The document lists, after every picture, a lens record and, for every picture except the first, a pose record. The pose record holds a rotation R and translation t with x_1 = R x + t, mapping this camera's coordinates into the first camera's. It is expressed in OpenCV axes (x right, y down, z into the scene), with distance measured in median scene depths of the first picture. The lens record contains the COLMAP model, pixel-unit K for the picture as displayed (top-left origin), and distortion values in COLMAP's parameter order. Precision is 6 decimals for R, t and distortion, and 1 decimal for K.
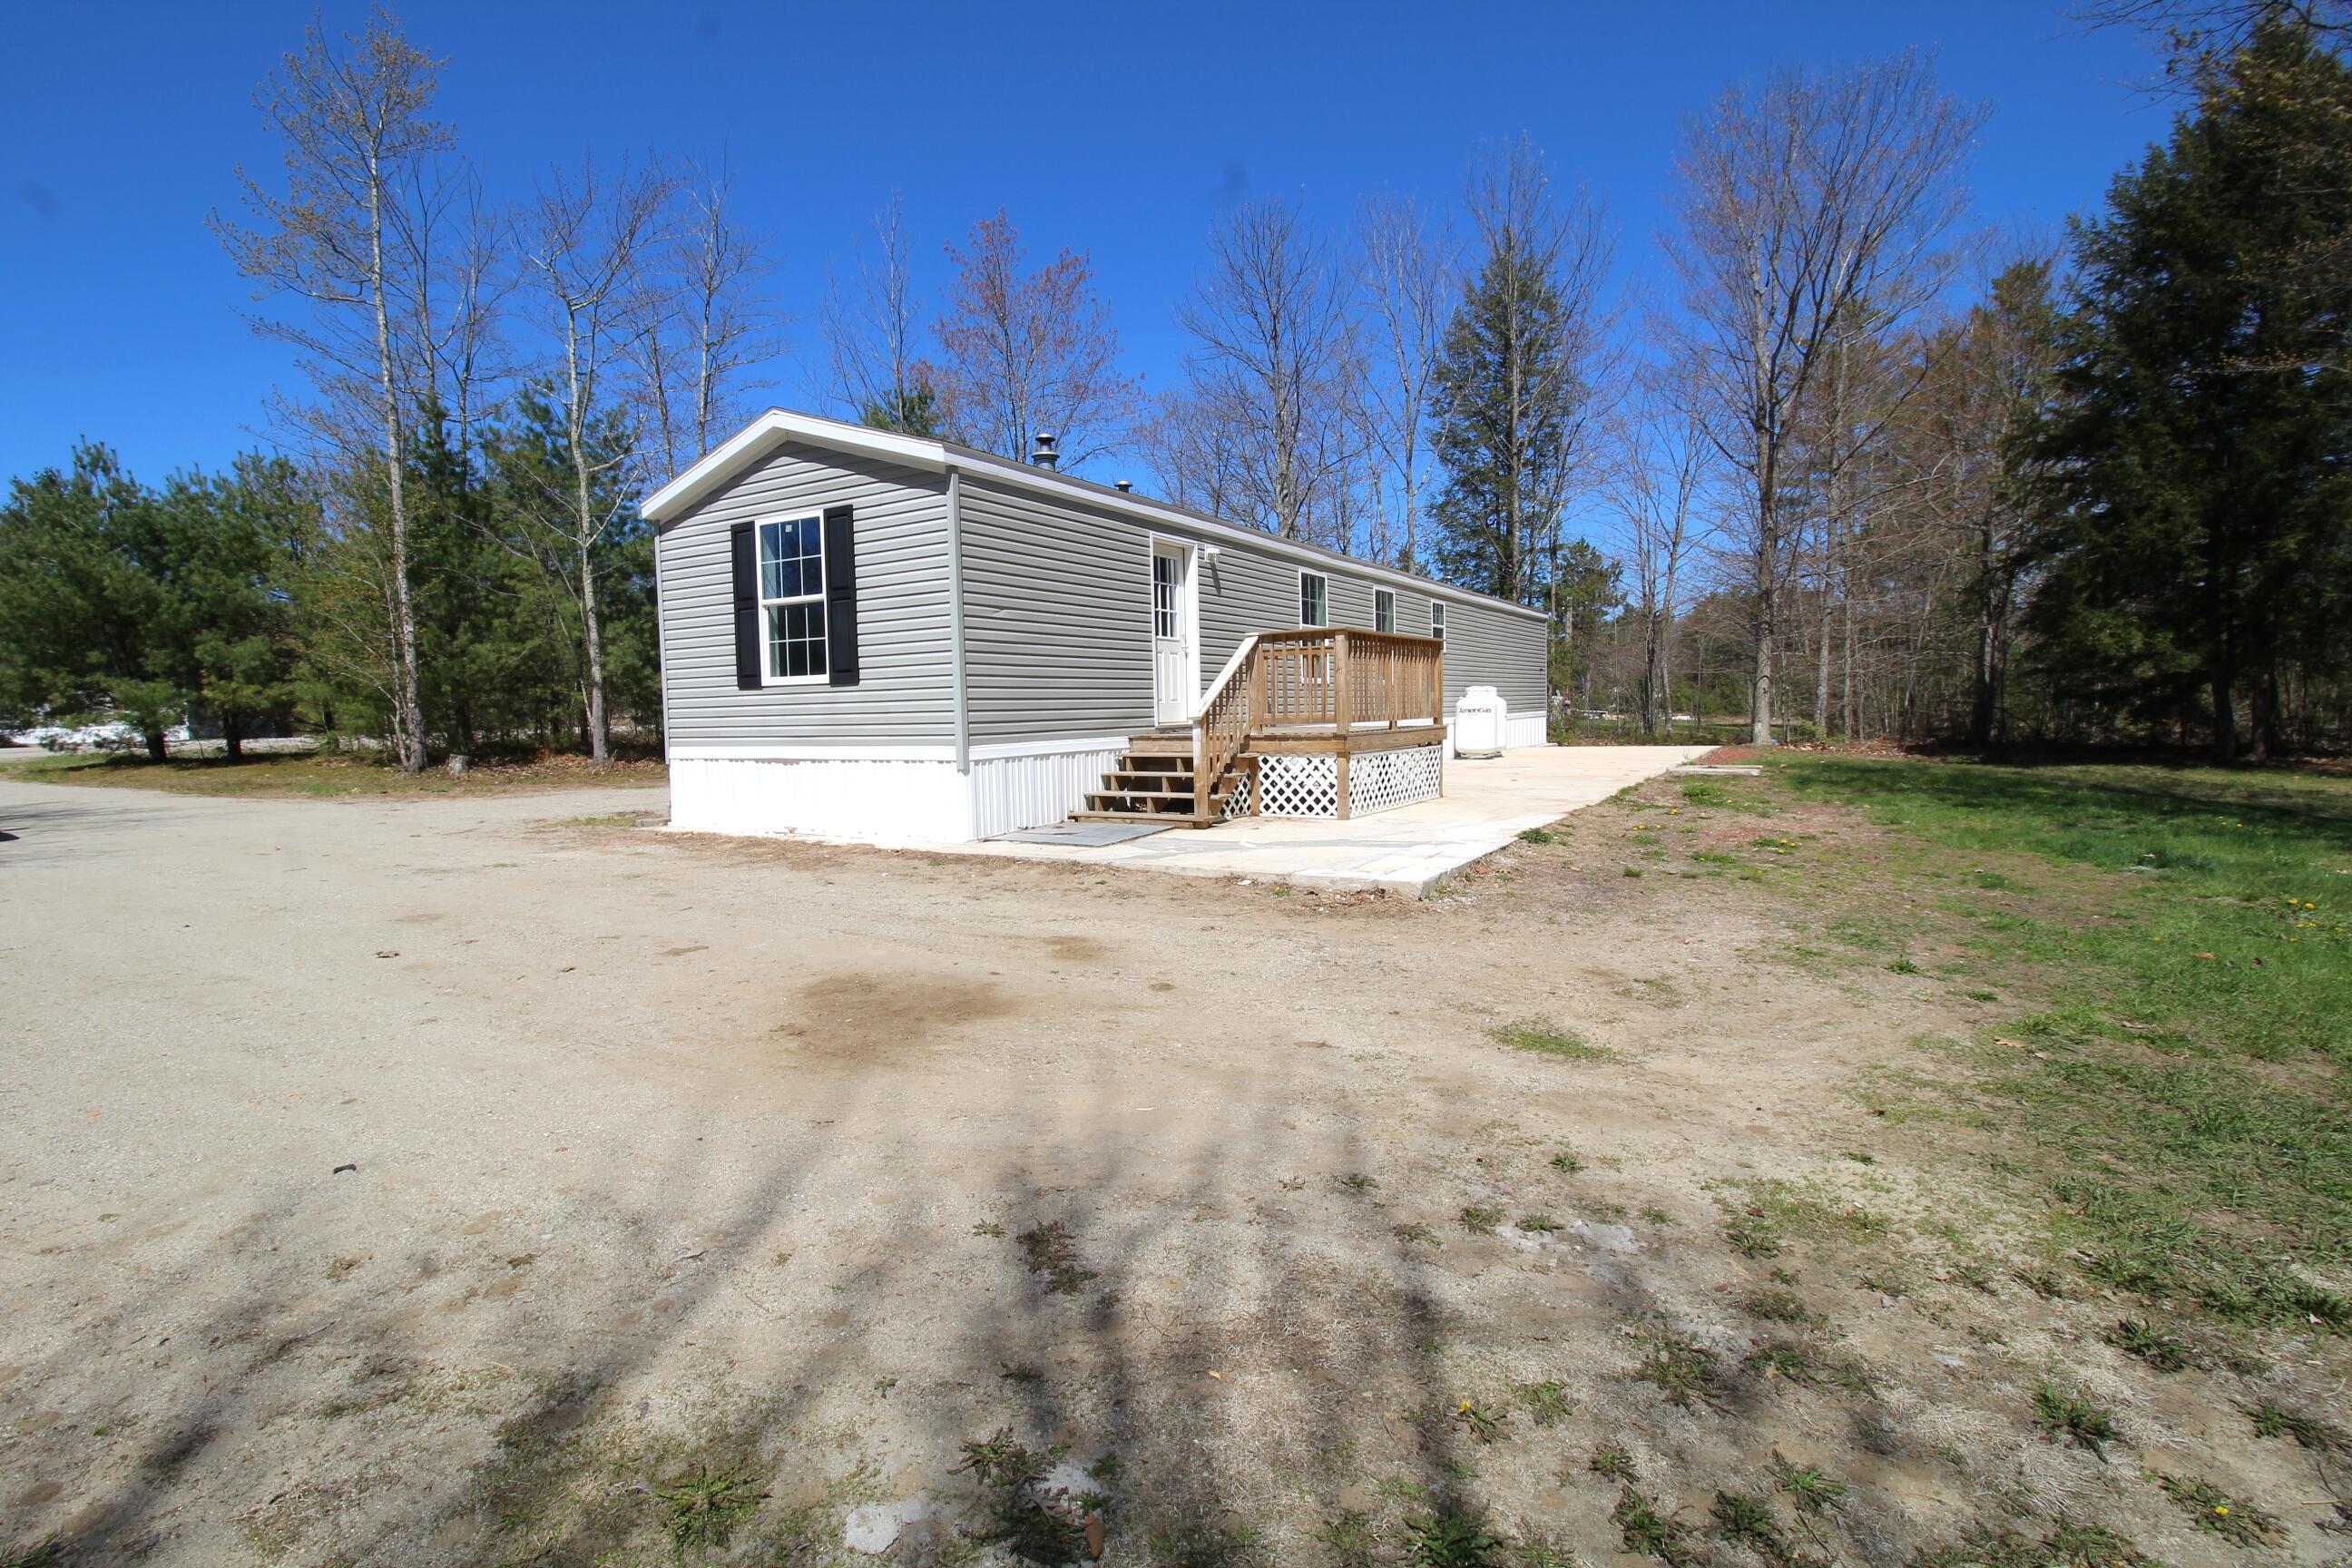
lens RADIAL K [[1091.7, 0, 1170.4], [0, 1091.7, 785.5], [0, 0, 1]] dist [-0.013784, -0.002372]
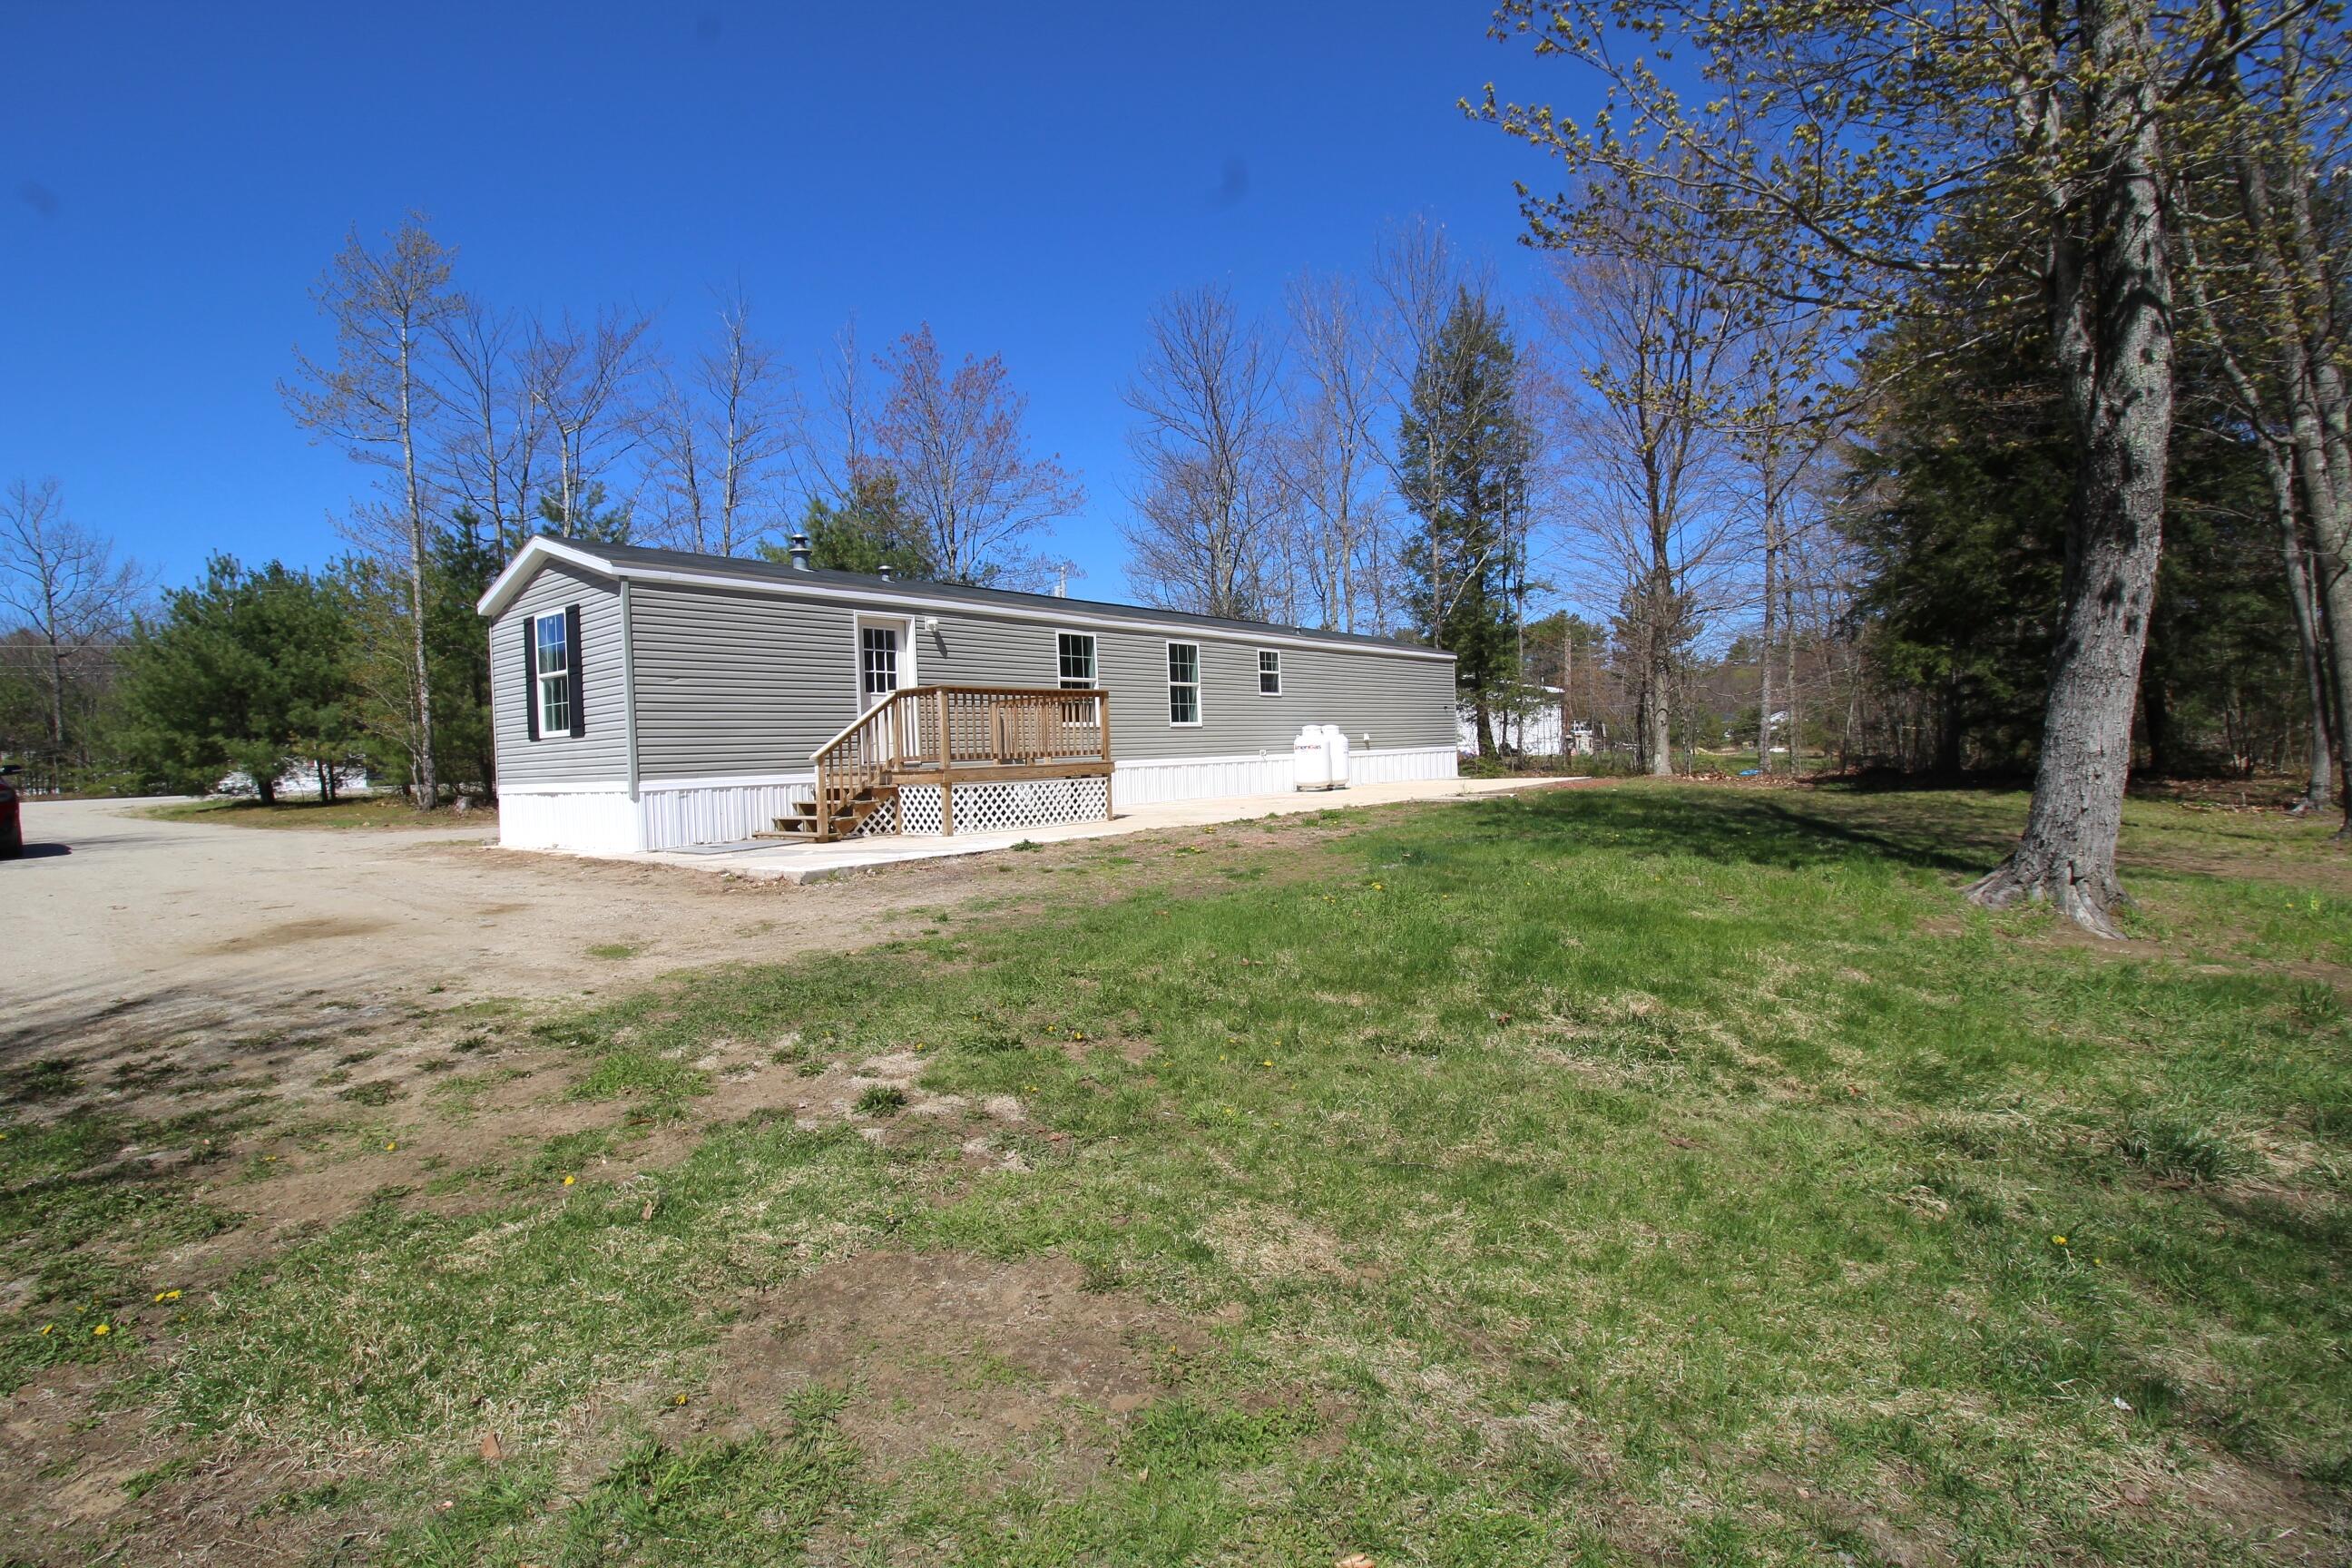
lens RADIAL K [[1091.7, 0, 1166.2], [0, 1091.7, 784.2], [0, 0, 1]] dist [-0.013784, -0.002372]
pose [[0.990455, -0.011083, -0.137390, 0.507074], [0.005660, 0.999192, -0.039802, 0.019691], [0.137720, 0.038645, 0.989717, -0.187714]]
